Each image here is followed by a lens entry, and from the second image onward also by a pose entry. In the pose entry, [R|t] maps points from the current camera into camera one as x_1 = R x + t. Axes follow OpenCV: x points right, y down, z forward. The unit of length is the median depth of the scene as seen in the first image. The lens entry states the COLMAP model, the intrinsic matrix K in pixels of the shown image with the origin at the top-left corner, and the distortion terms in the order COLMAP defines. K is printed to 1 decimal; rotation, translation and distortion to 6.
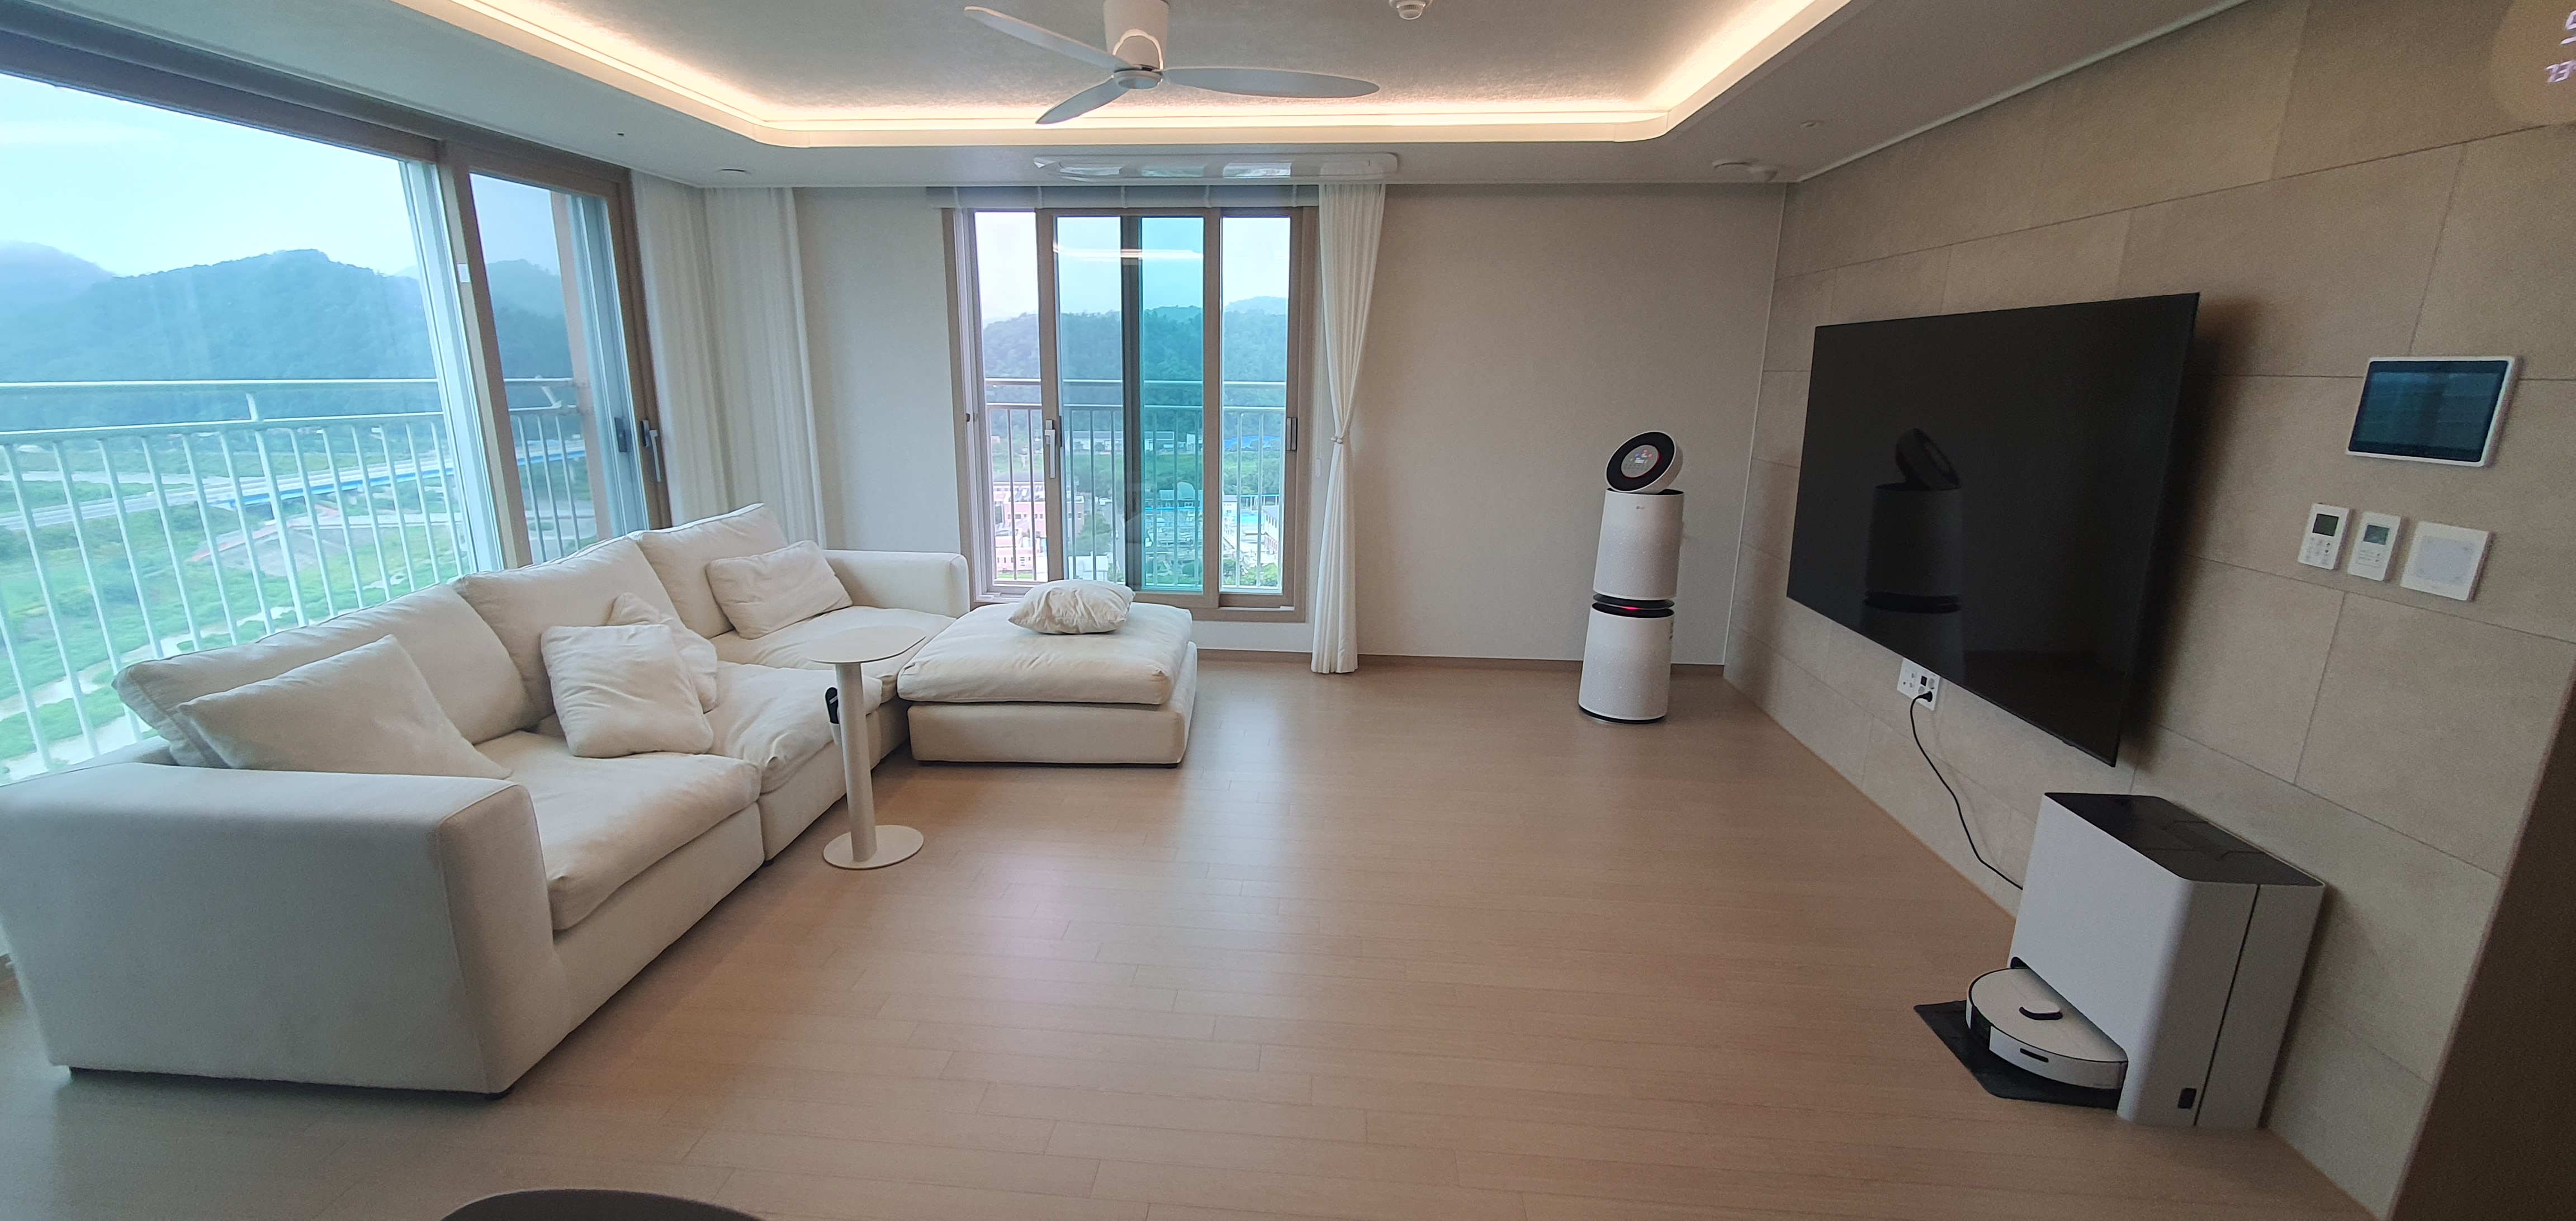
lens RADIAL K [[1013.2, 0, 1249.3], [0, 1013.2, 616.7], [0, 0, 1]] dist [-0.012424, -0.000119]
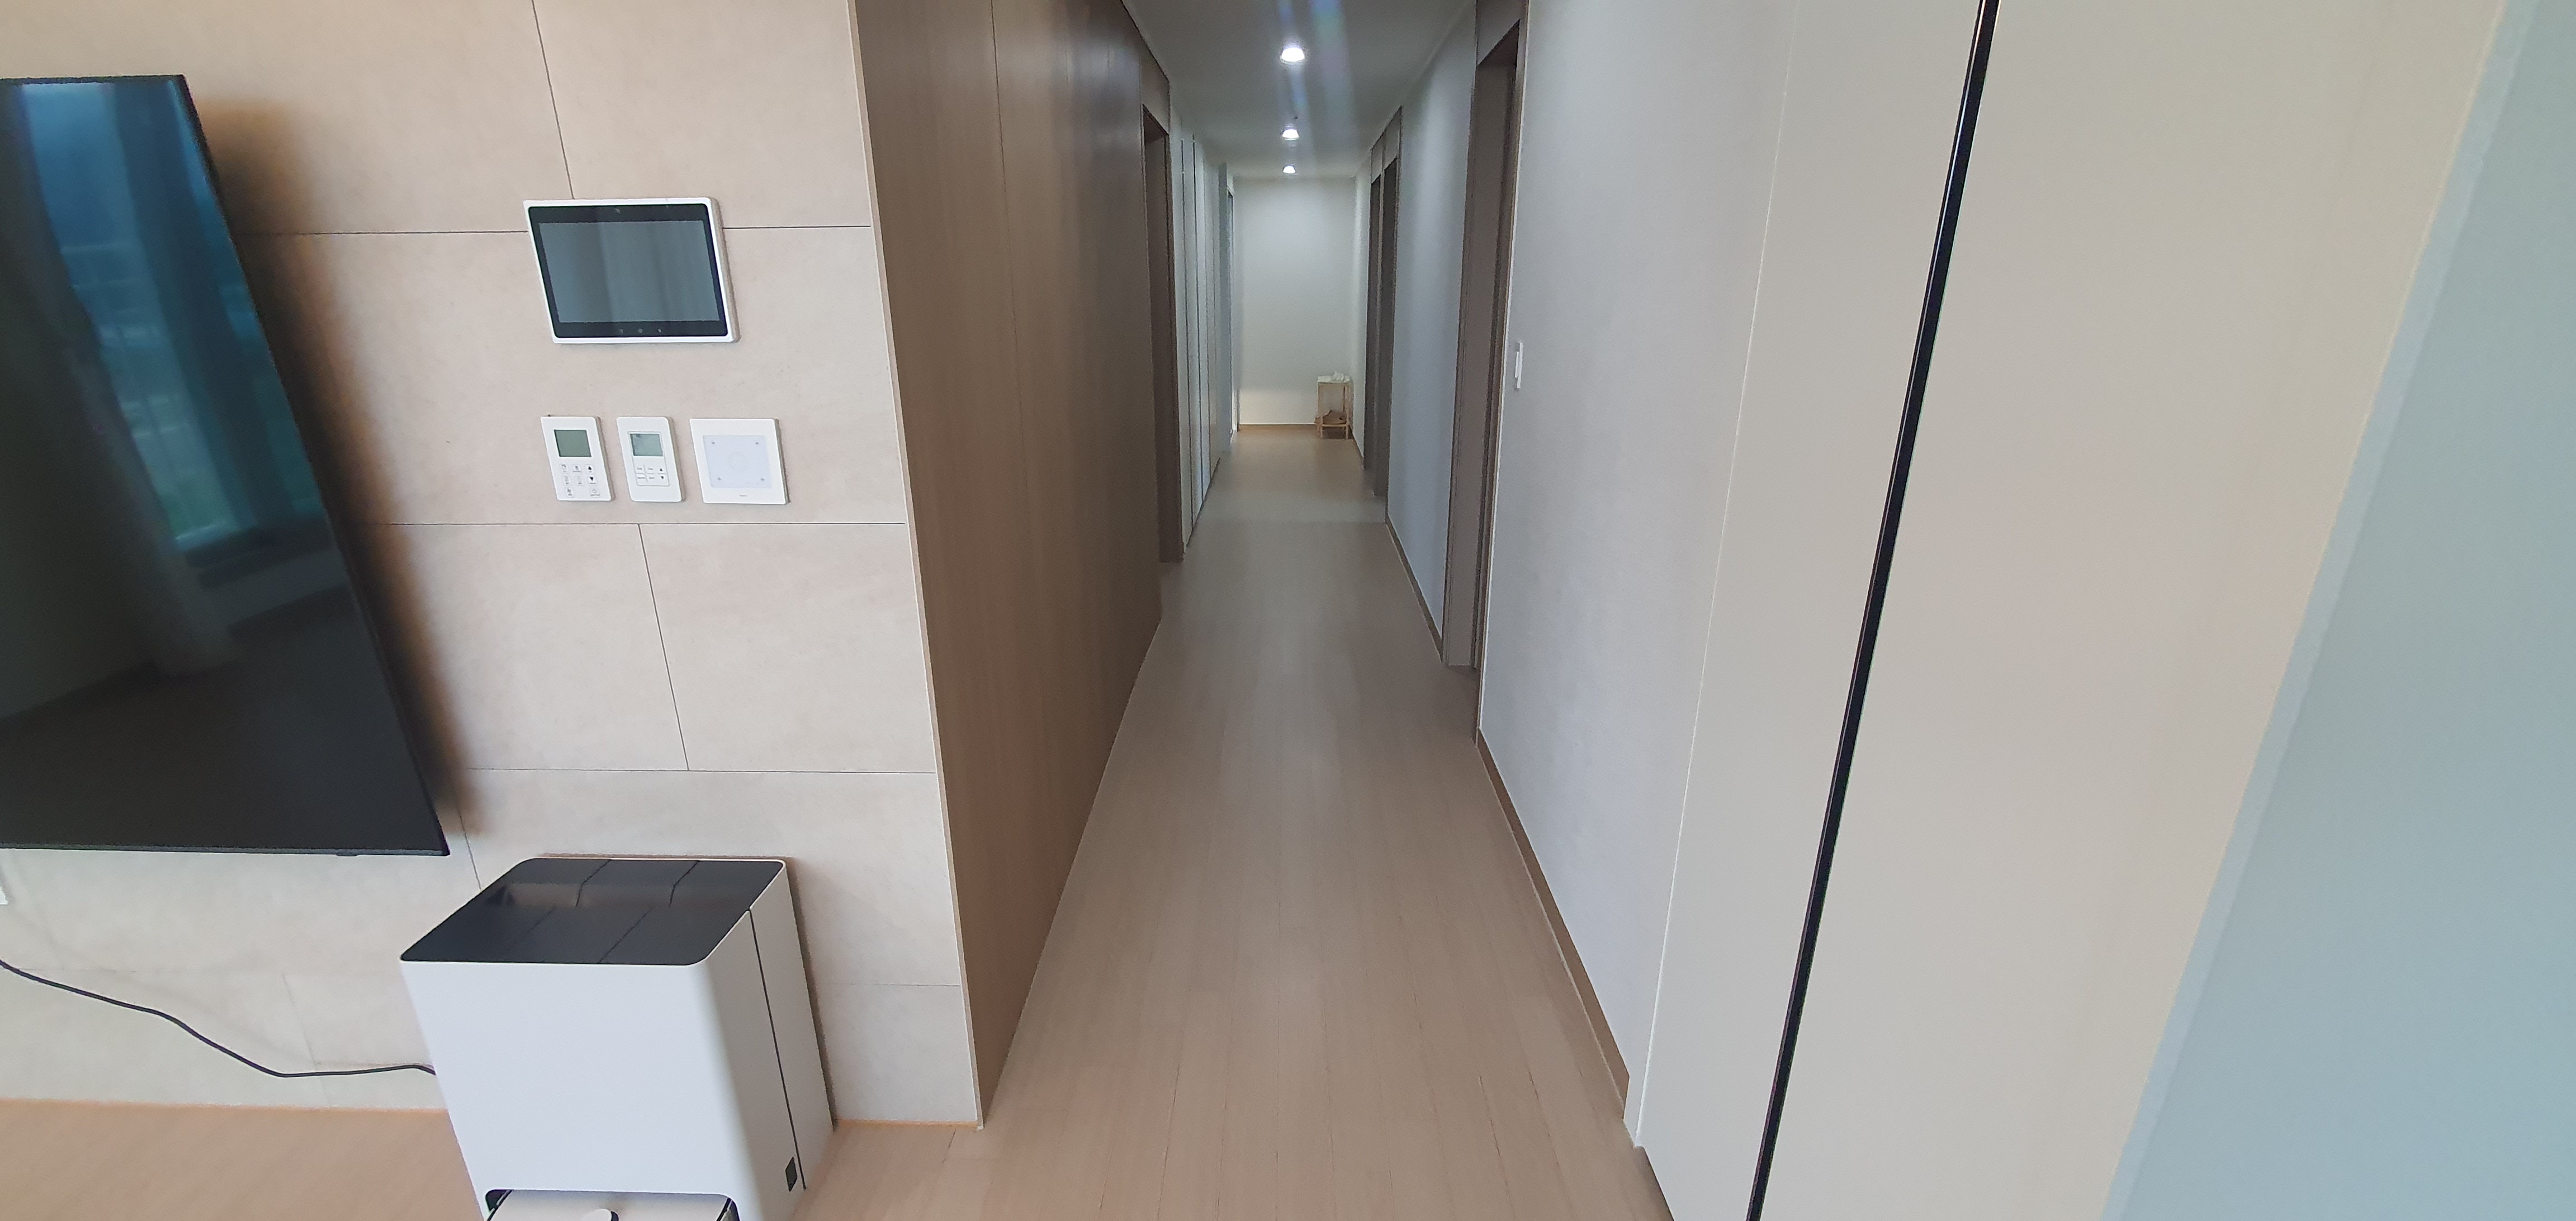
lens RADIAL K [[1013.2, 0, 1249.3], [0, 1013.2, 616.7], [0, 0, 1]] dist [-0.012424, -0.000119]
pose [[-0.076454, -0.319874, 0.944371, 0.154546], [0.244787, 0.912134, 0.328772, -0.047961], [-0.966558, 0.256305, 0.008565, 0.272598]]
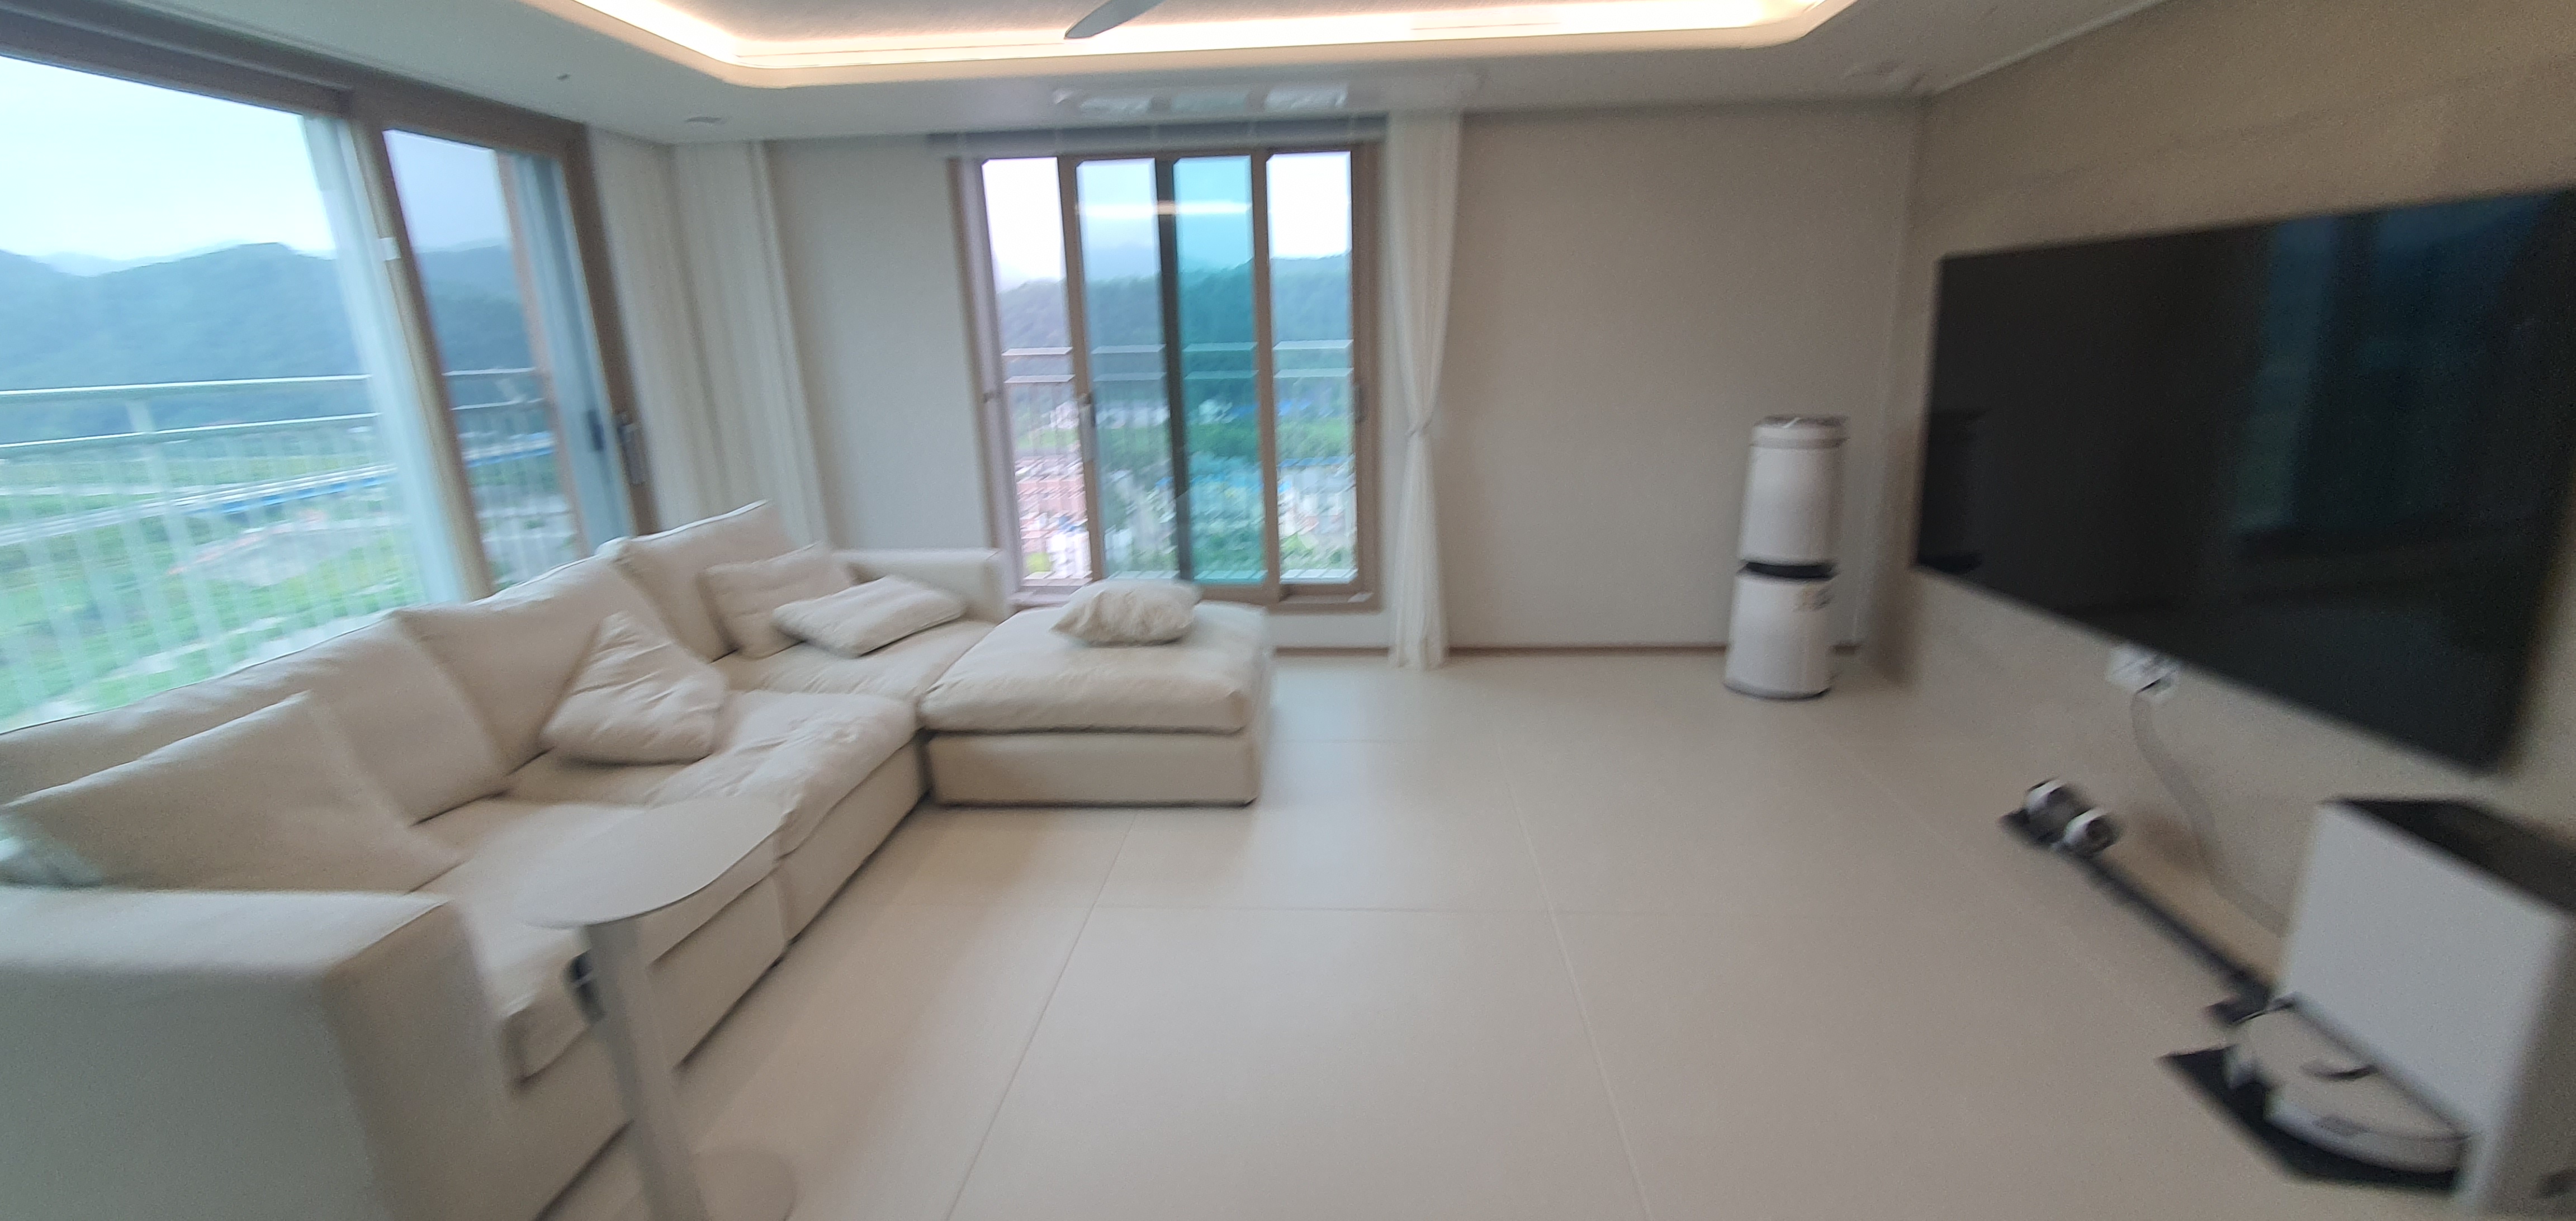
lens RADIAL K [[1007.5, 0, 1293.6], [0, 1007.5, 607.1], [0, 0, 1]] dist [-0.012609, -0.000059]
pose [[0.998778, -0.043087, 0.024210, -0.045141], [0.042393, 0.998695, 0.028479, -0.027793], [-0.025406, -0.027418, 0.999301, 0.117782]]
